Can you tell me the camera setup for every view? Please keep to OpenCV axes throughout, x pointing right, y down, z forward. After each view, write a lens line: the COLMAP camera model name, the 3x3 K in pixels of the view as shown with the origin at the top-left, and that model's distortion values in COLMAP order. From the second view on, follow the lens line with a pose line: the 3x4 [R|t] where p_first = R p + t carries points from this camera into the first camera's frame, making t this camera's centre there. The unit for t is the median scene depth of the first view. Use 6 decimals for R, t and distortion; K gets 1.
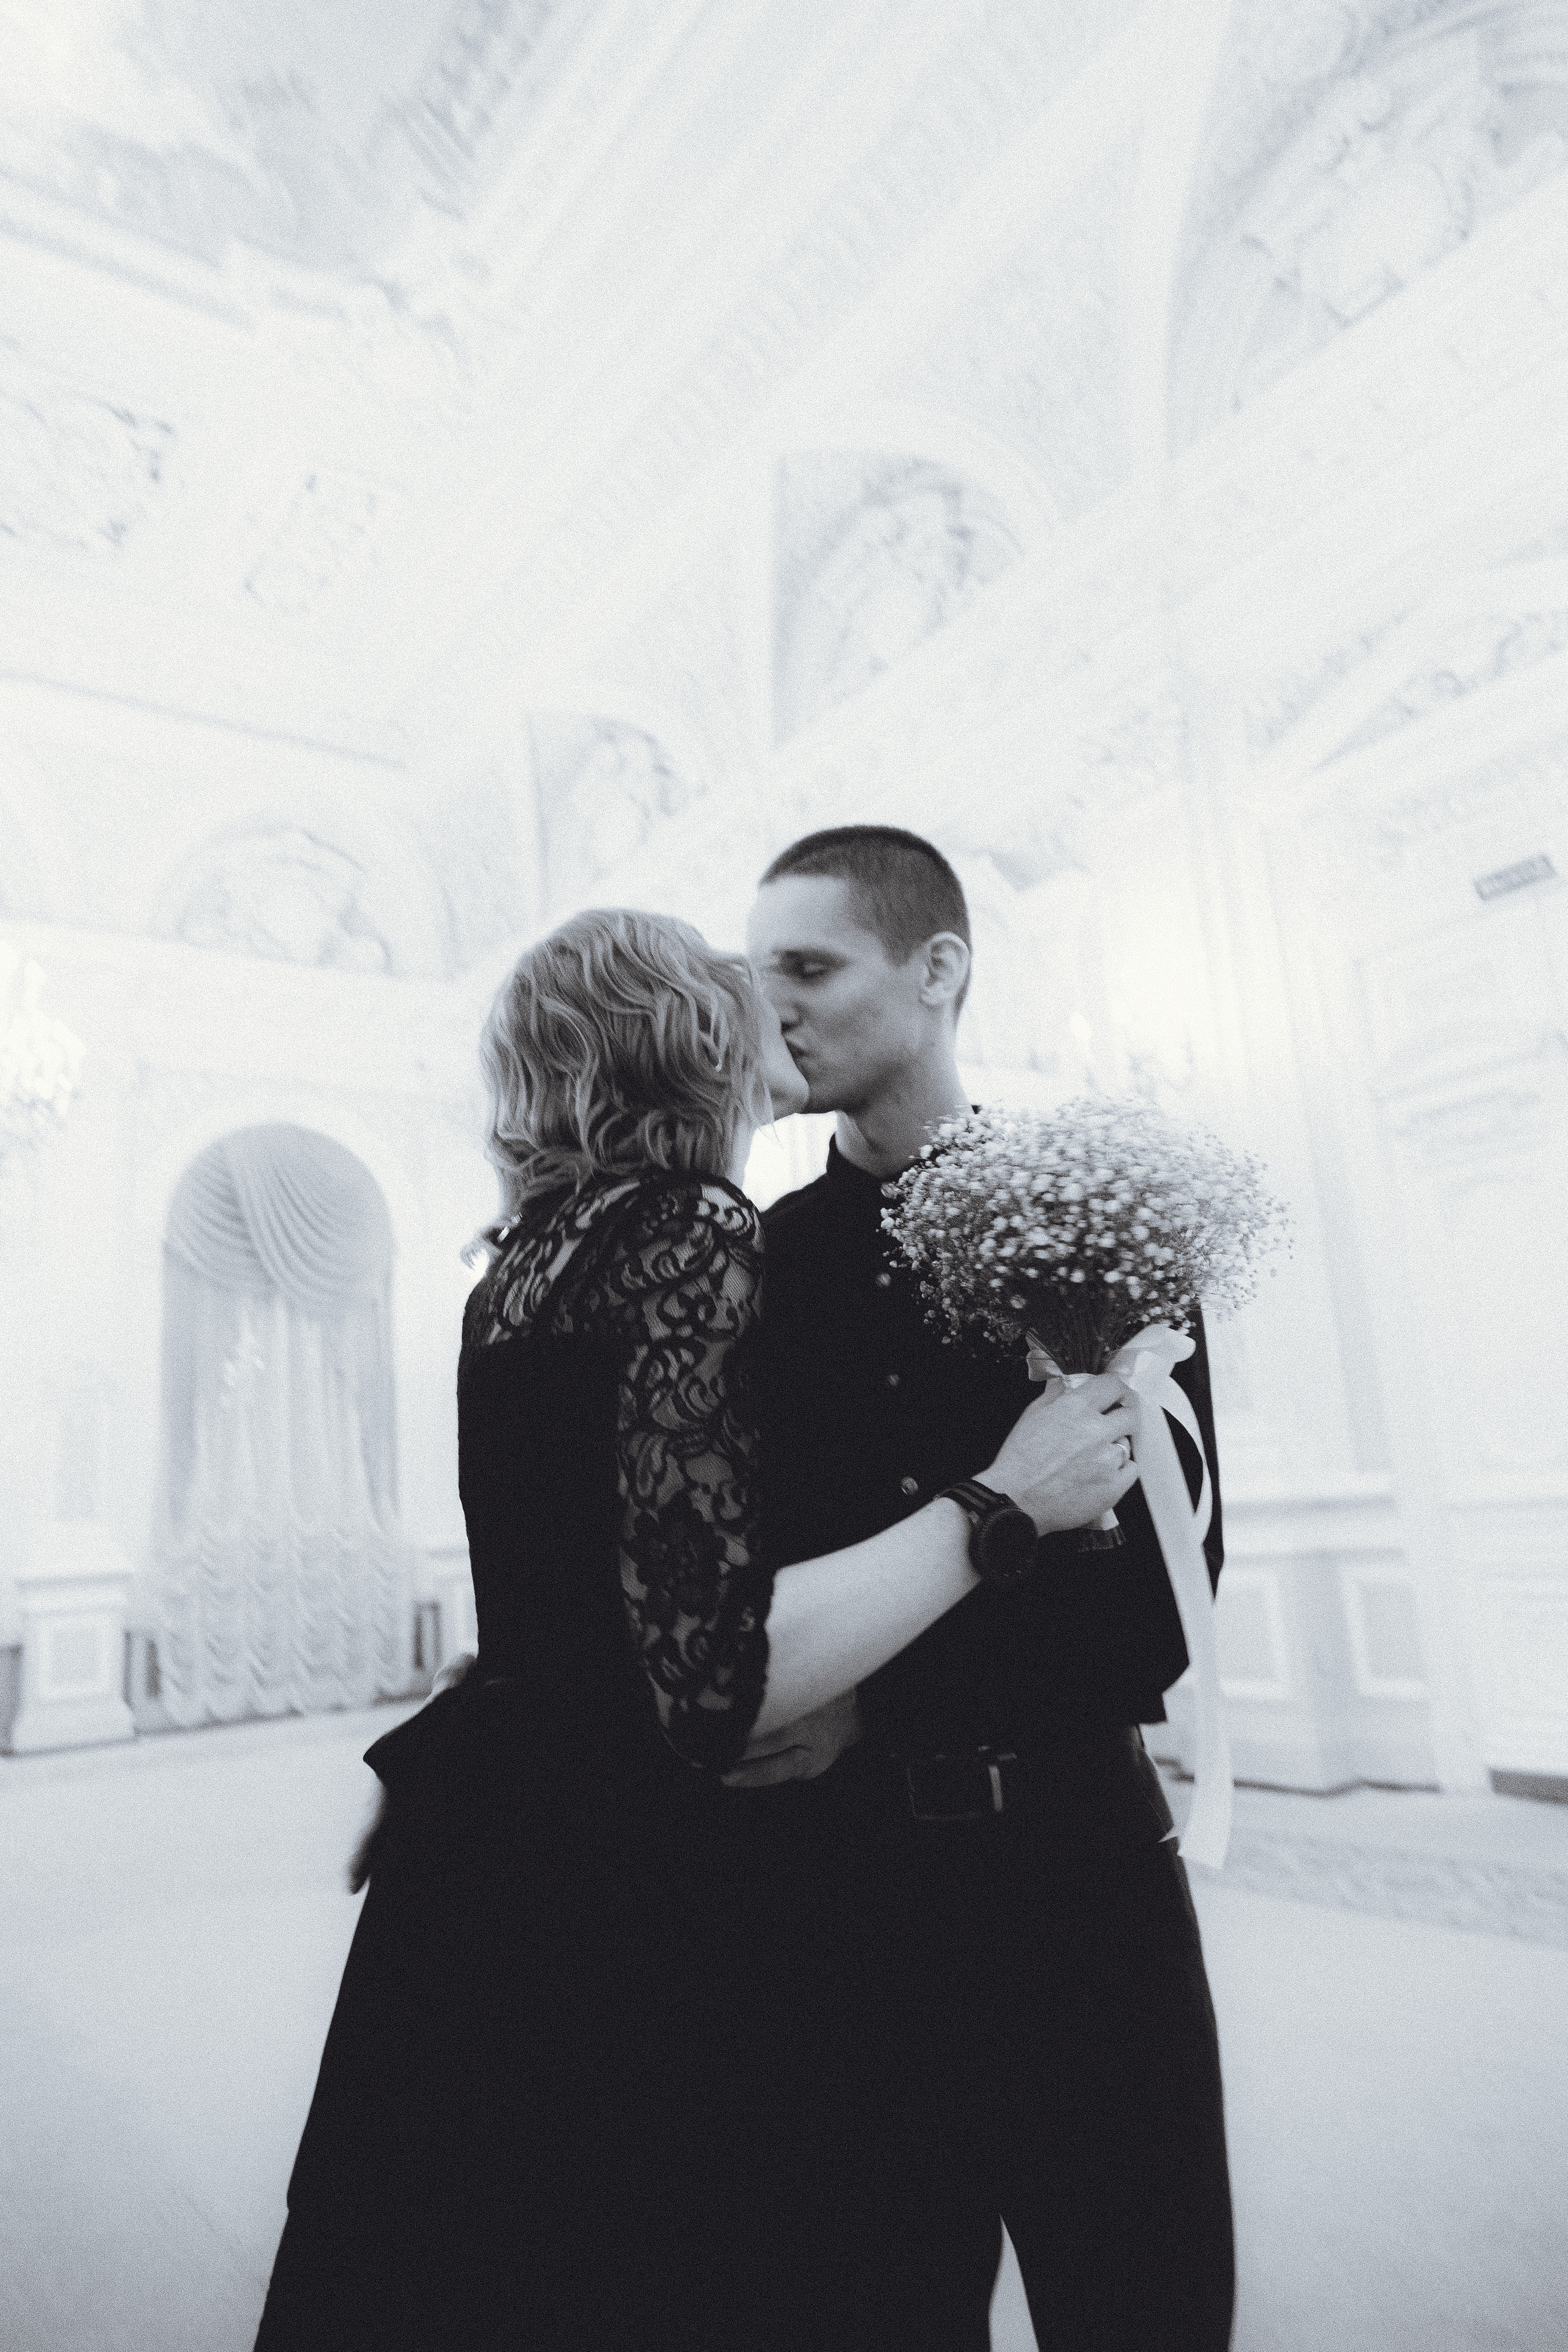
lens RADIAL K [[1538.3, 0, 794.5], [0, 1538.3, 1202.9], [0, 0, 1]] dist [-0.029835, -0.005780]
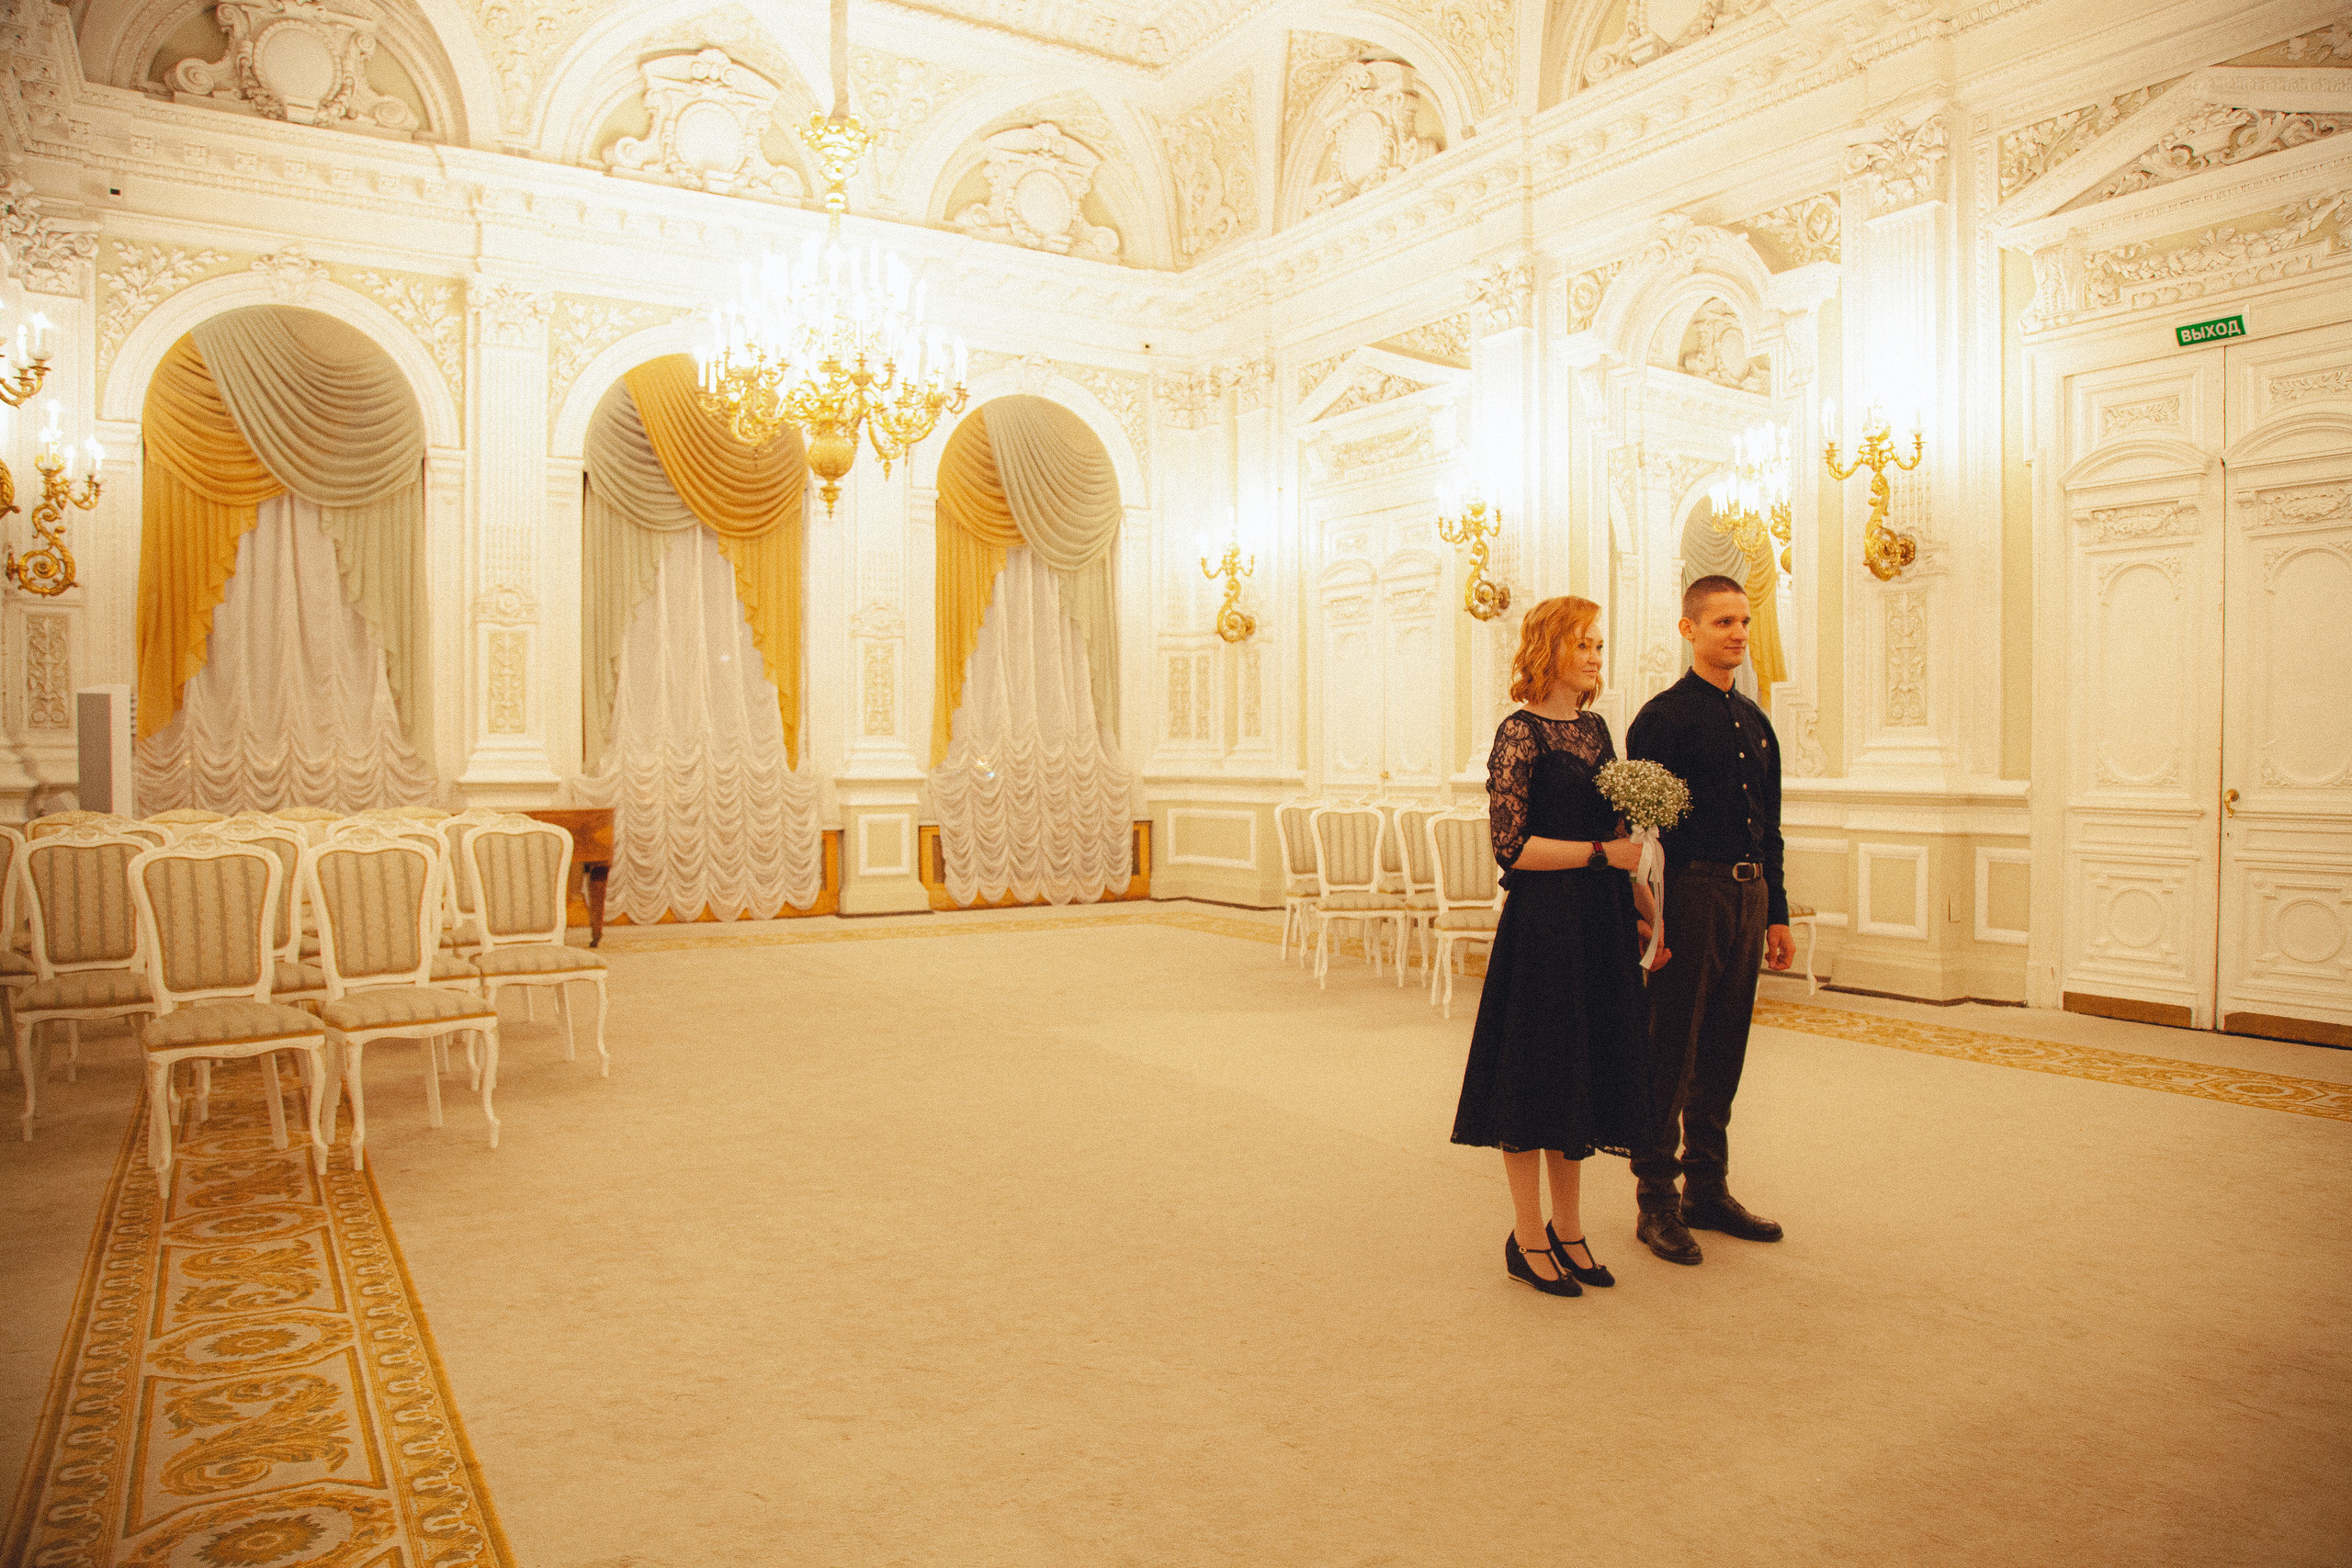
lens RADIAL K [[1617.7, 0, 1176.0], [0, 1617.7, 784.0], [0, 0, 1]] dist [-0.027715, 0.006287]
pose [[0.994195, 0.072708, -0.079315, -0.188704], [-0.053863, 0.974439, 0.218101, -0.067673], [0.093145, -0.212563, 0.972698, -0.340609]]
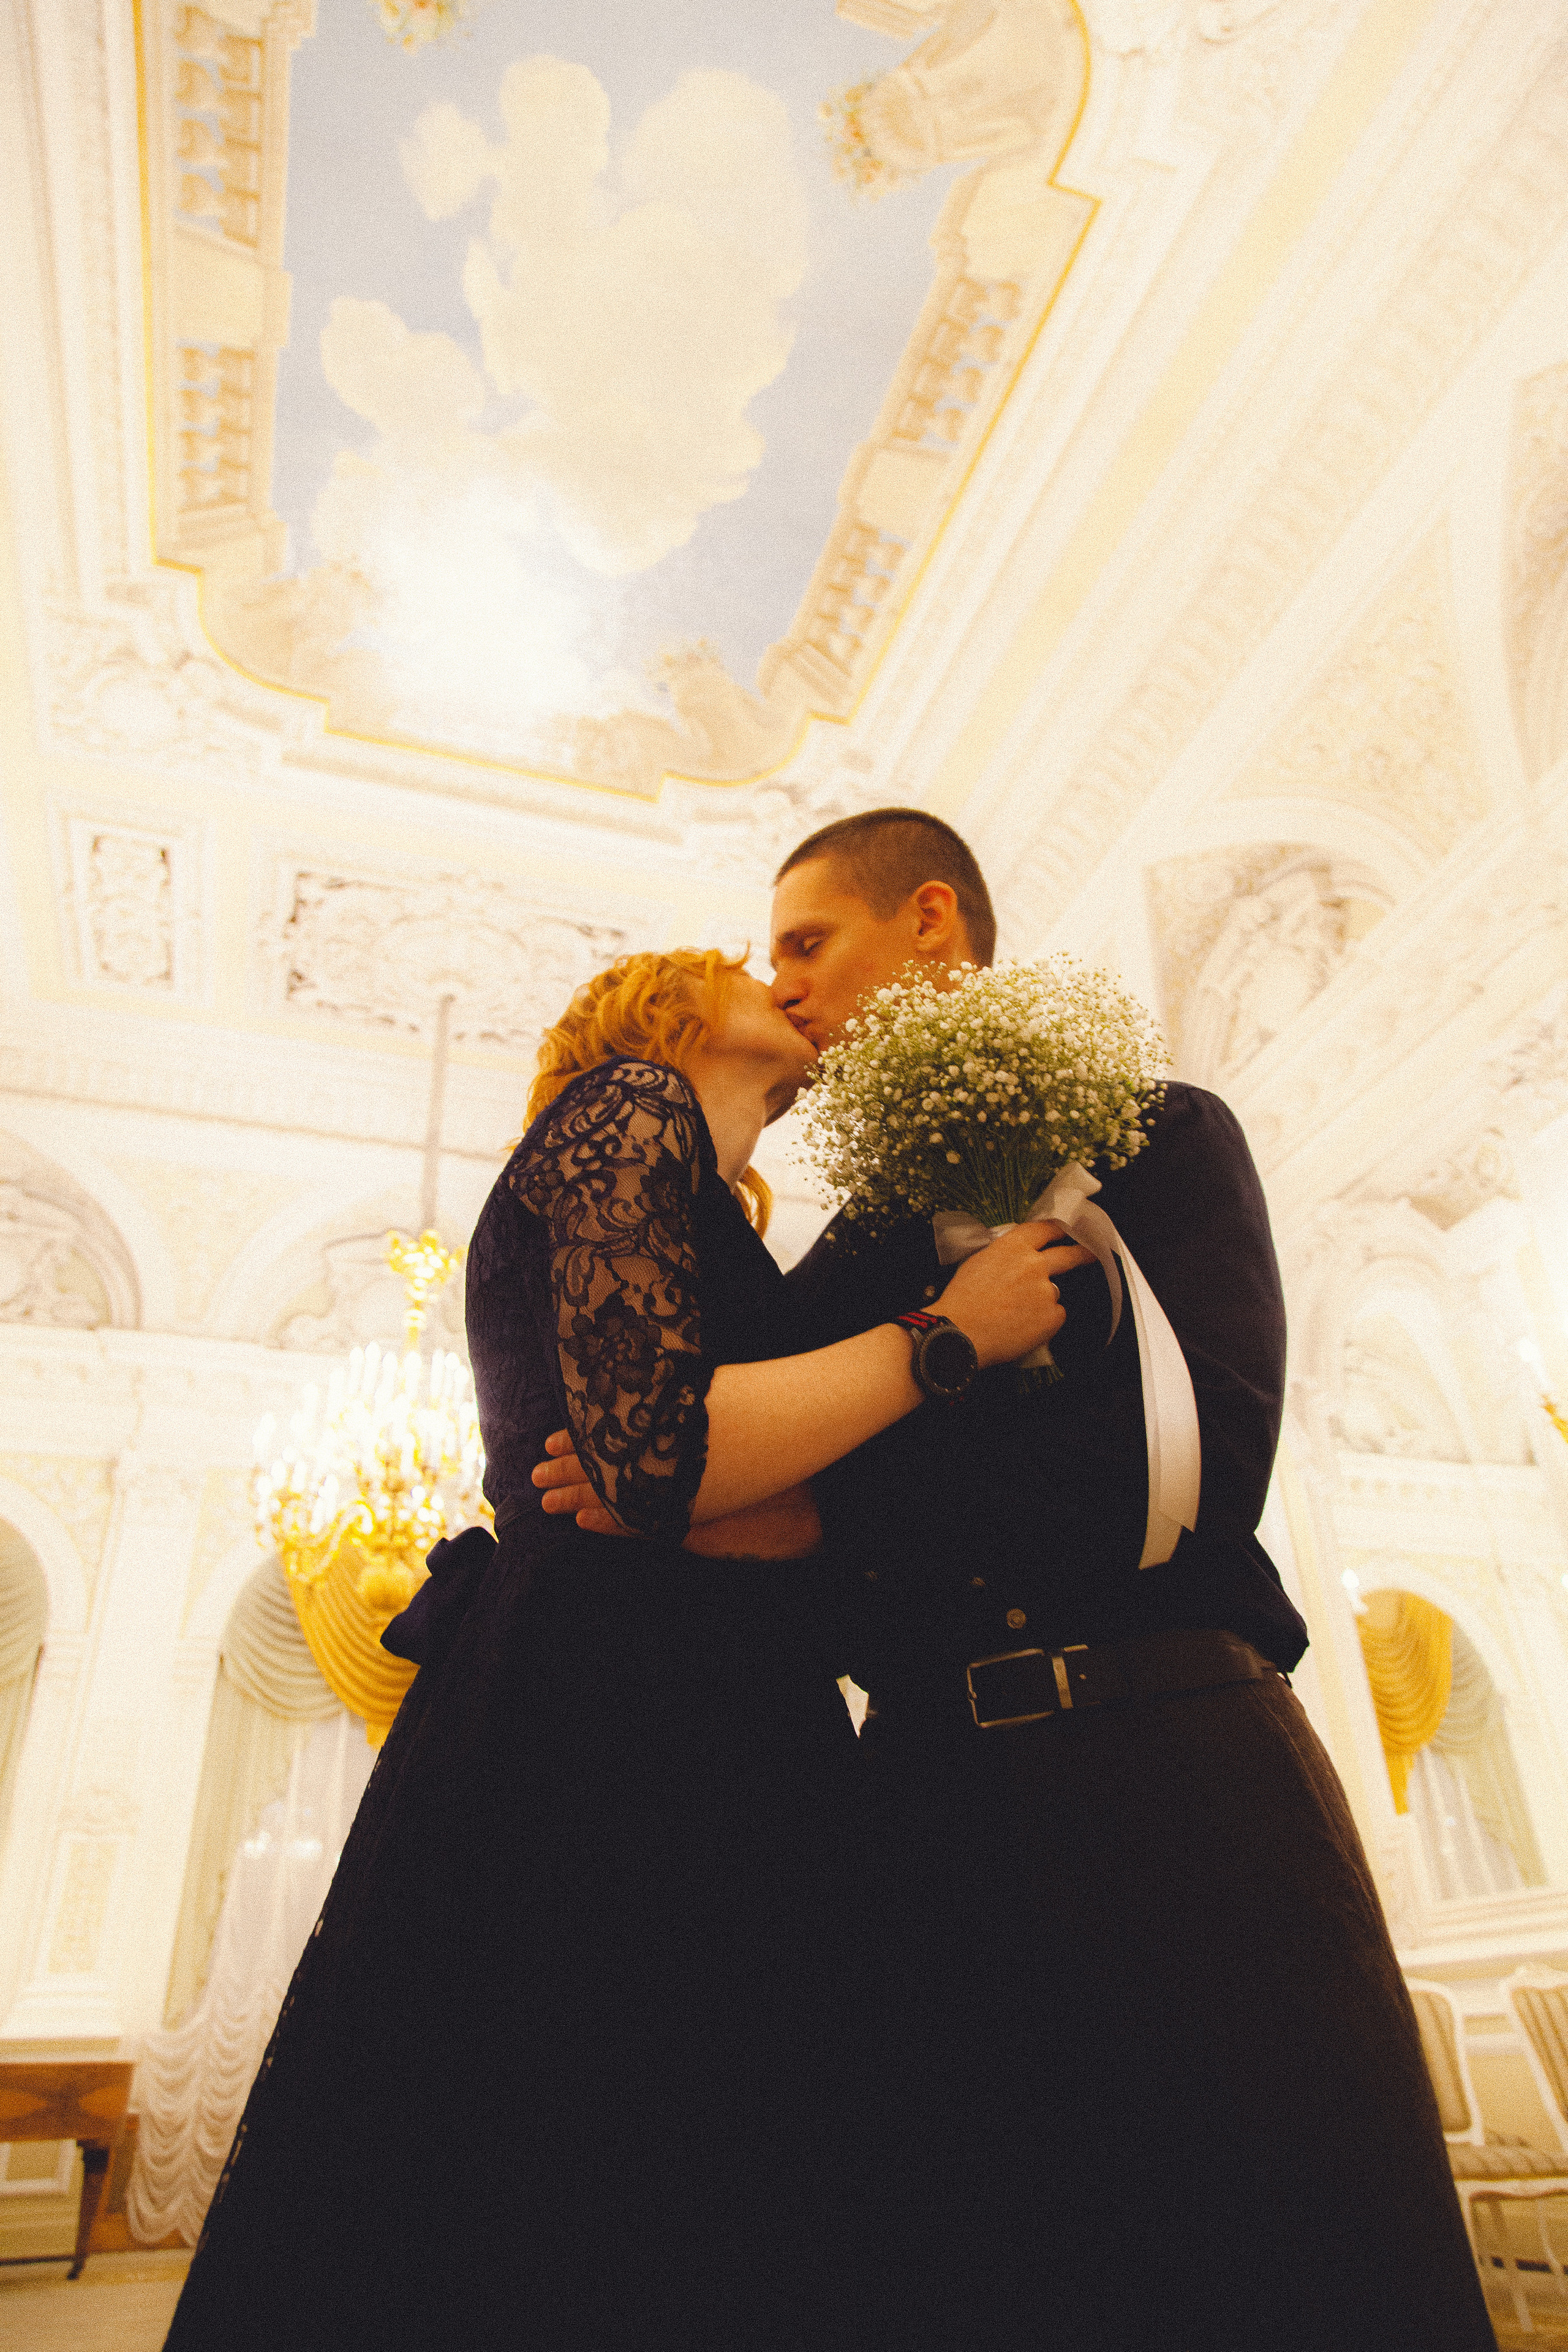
lens RADIAL K [[1550.4, 0, 784.0], [0, 1550.4, 1176.0], [0, 0, 1]] dist [-0.008079, -0.002729]
pose [[0.950649, -0.115852, -0.287828, 0.038466], [0.023240, 0.951655, -0.306290, 0.046424], [0.309397, 0.284485, 0.907382, -0.000551]]
